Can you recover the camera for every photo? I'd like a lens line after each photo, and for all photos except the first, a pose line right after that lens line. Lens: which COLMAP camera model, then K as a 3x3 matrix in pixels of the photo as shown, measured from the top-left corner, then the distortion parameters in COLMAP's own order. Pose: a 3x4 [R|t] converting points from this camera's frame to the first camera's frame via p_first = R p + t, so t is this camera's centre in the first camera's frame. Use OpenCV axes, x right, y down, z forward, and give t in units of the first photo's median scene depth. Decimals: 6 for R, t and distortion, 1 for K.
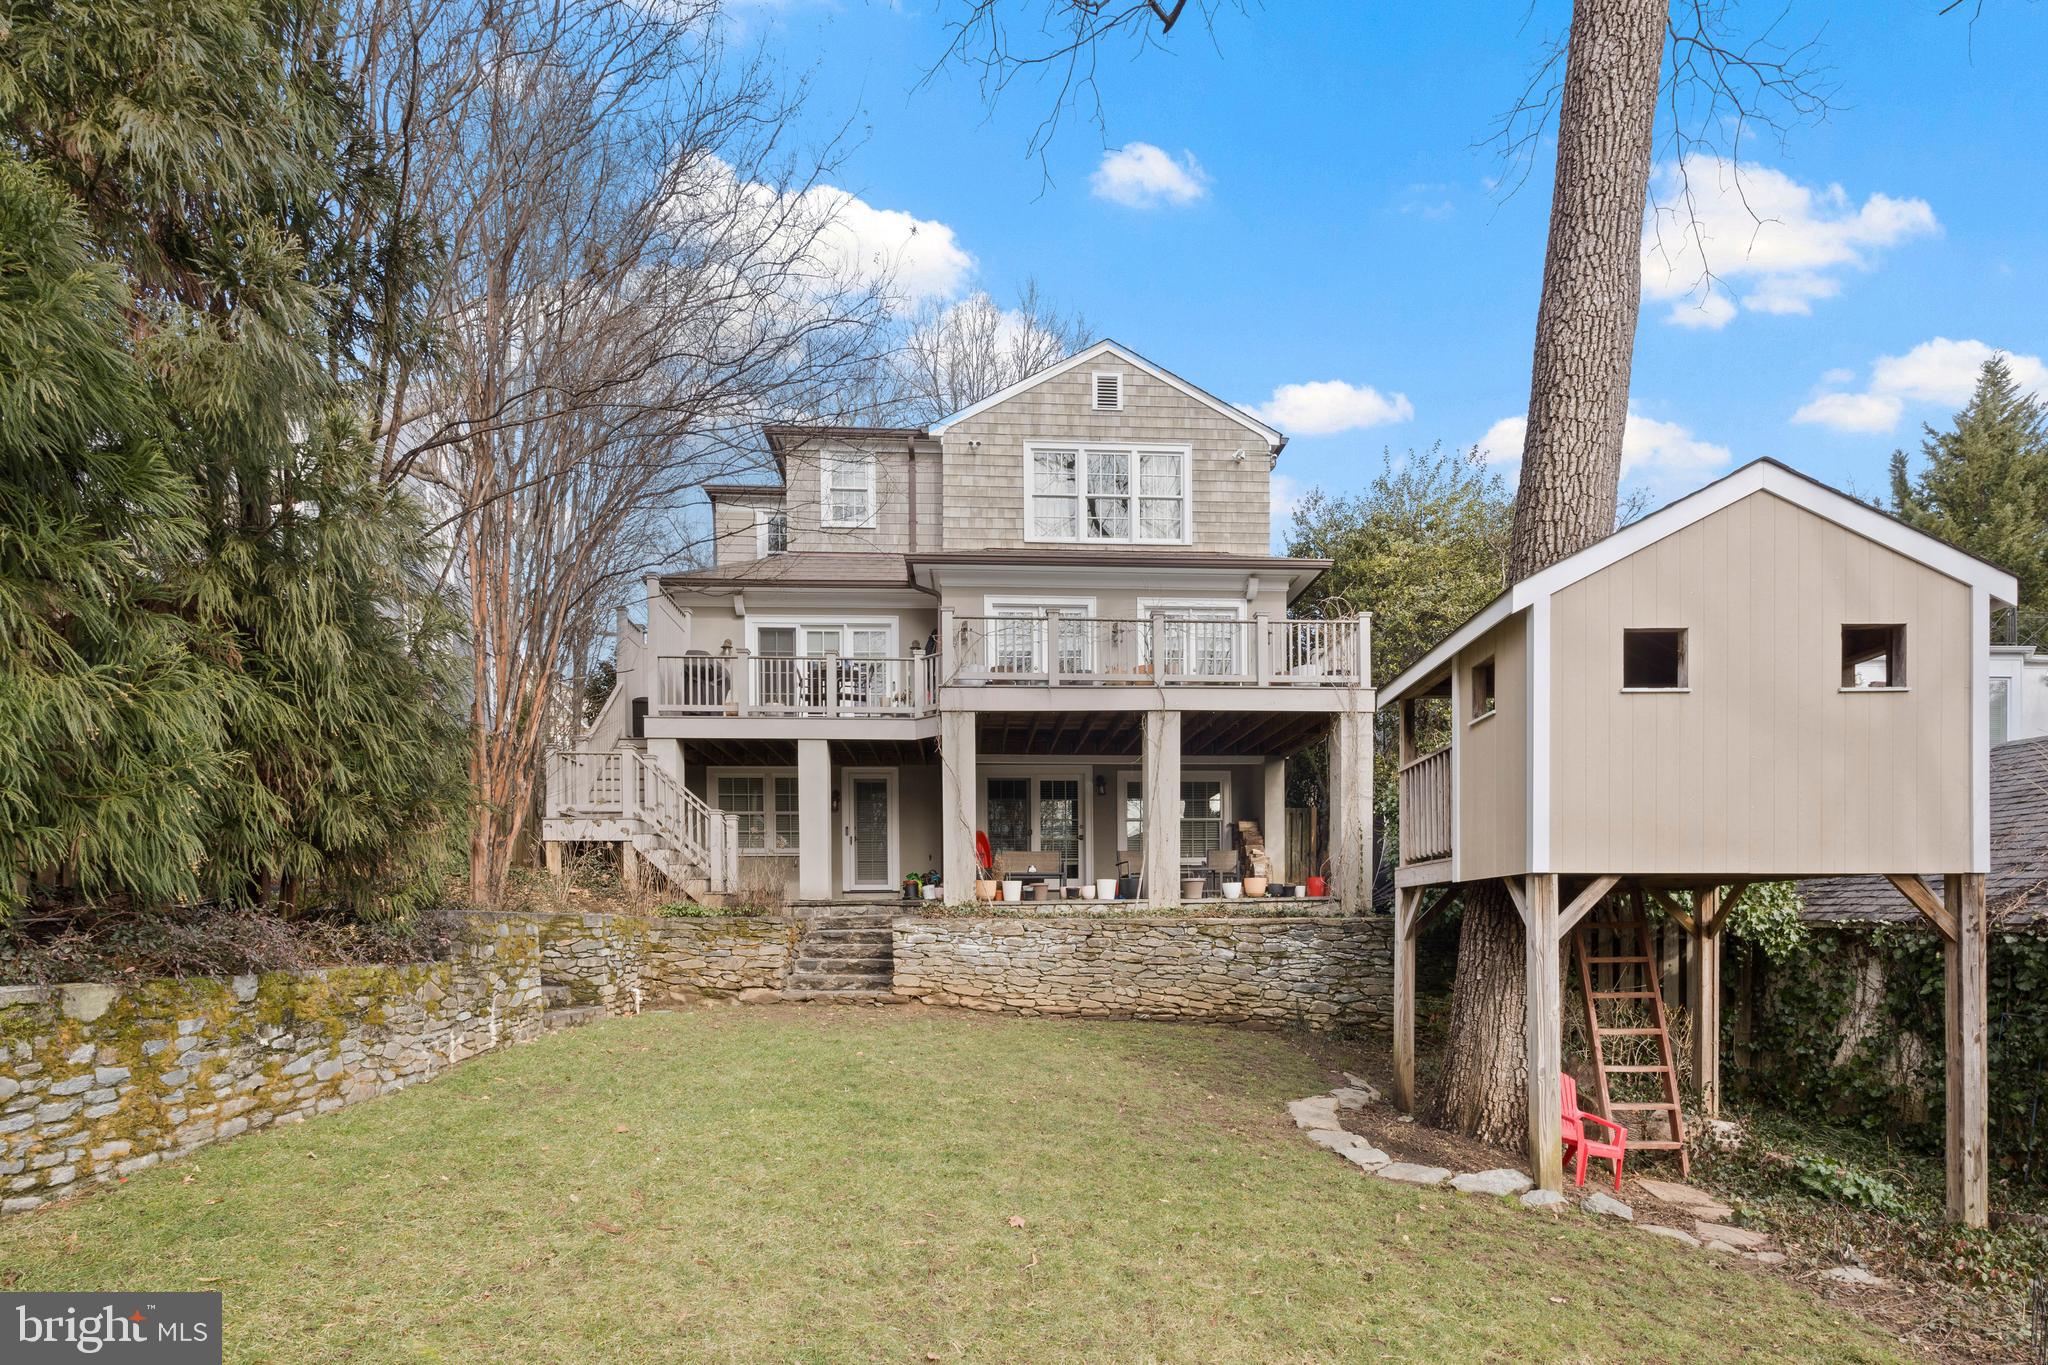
lens RADIAL K [[1044.3, 0, 1024.3], [0, 1044.3, 856.9], [0, 0, 1]] dist [-0.002392, 0.000014]
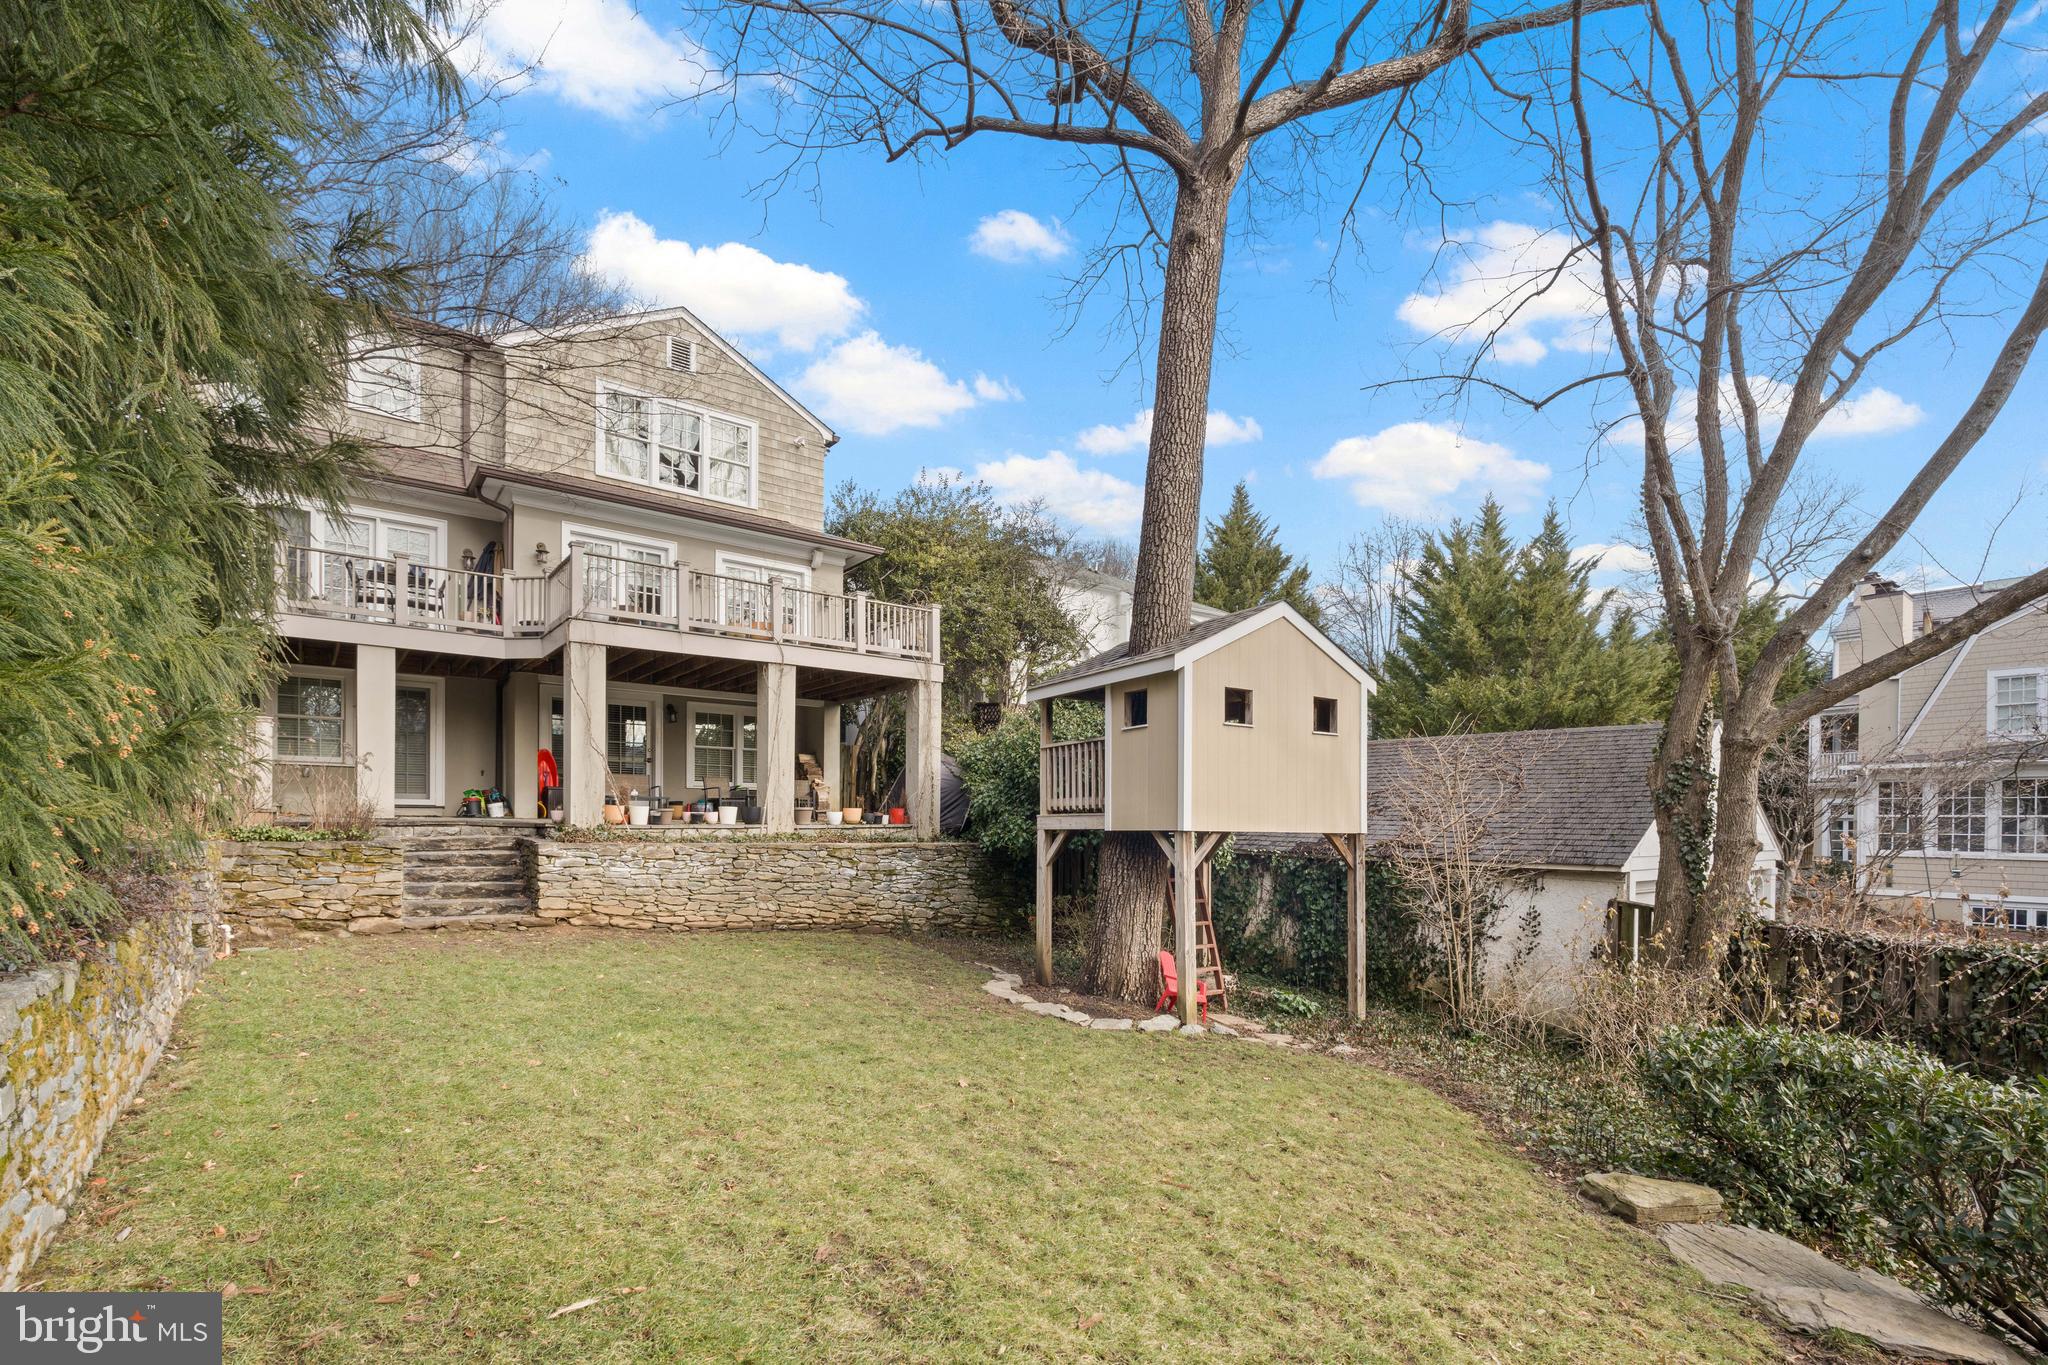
lens RADIAL K [[935.9, 0, 1041.6], [0, 935.9, 733.0], [0, 0, 1]] dist [0.000021, -0.000096]
pose [[0.828541, 0.063903, 0.556270, -0.235181], [-0.043039, 0.997795, -0.050519, -0.024264], [-0.558272, 0.017916, 0.829465, -0.045332]]
